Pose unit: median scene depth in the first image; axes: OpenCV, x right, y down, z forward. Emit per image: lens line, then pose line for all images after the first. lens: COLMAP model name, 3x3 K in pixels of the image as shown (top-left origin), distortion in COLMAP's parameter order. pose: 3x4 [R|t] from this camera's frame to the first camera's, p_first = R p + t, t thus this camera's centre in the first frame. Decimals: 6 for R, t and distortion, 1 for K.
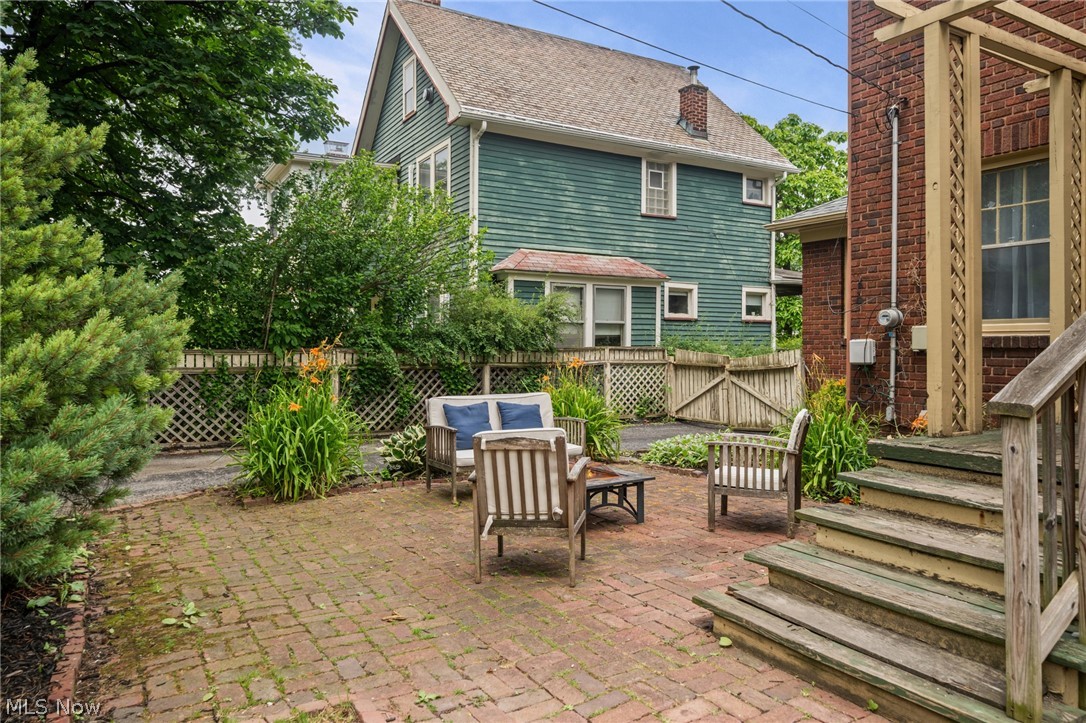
lens RADIAL K [[731.4, 0, 545.0], [0, 731.4, 353.2], [0, 0, 1]] dist [0.003706, 0.001003]
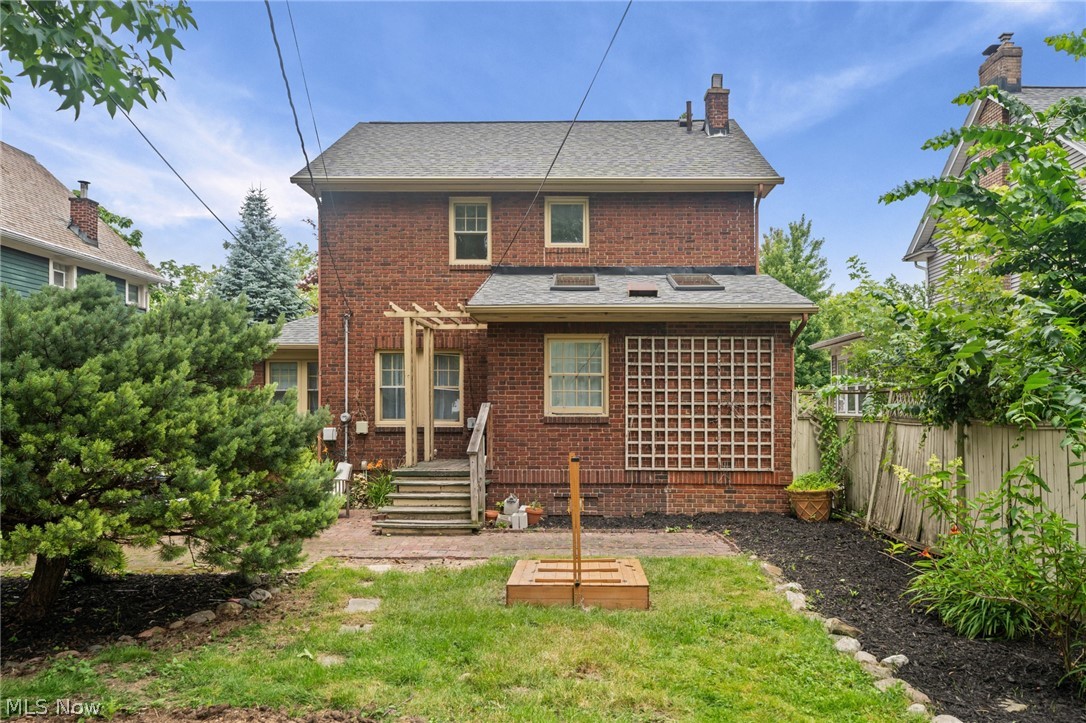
lens RADIAL K [[731.4, 0, 555.4], [0, 731.4, 414.5], [0, 0, 1]] dist [0.003706, 0.001003]
pose [[0.537630, -0.001900, 0.843179, -1.438524], [0.008555, 0.999958, -0.003202, -0.068844], [-0.843137, 0.008935, 0.537624, -0.911423]]
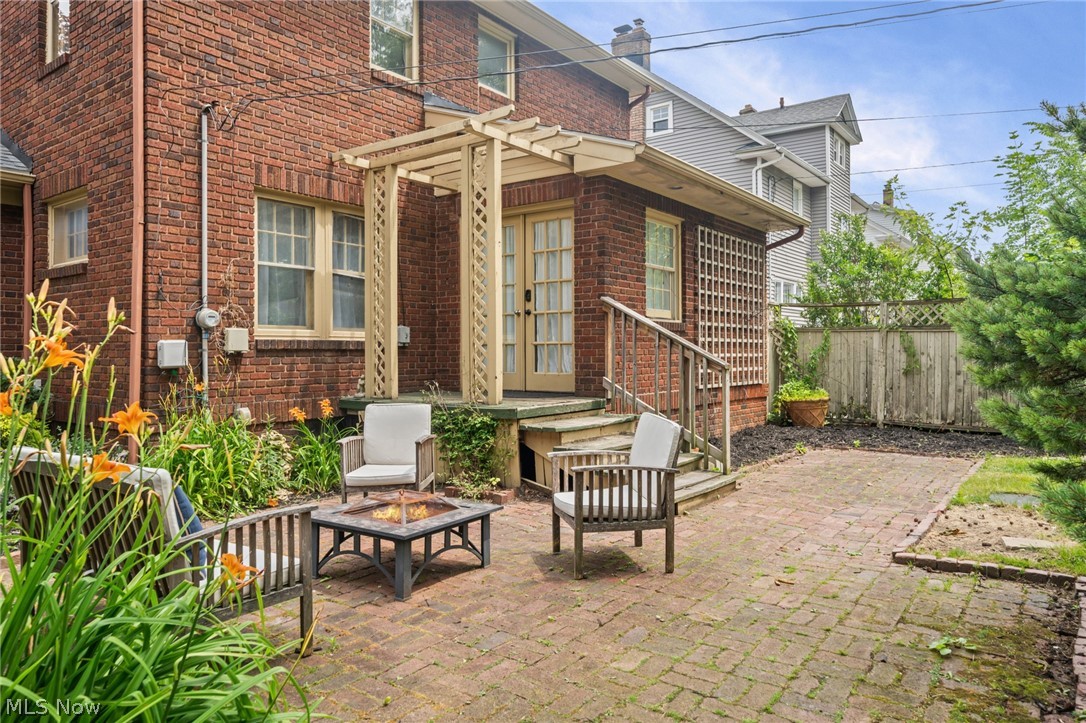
lens RADIAL K [[731.4, 0, 541.5], [0, 731.4, 353.9], [0, 0, 1]] dist [0.003706, 0.001003]
pose [[-0.384167, -0.000217, 0.923264, -0.922551], [0.016082, 0.999847, 0.006927, -0.001987], [-0.923124, 0.017509, -0.384104, 1.482032]]
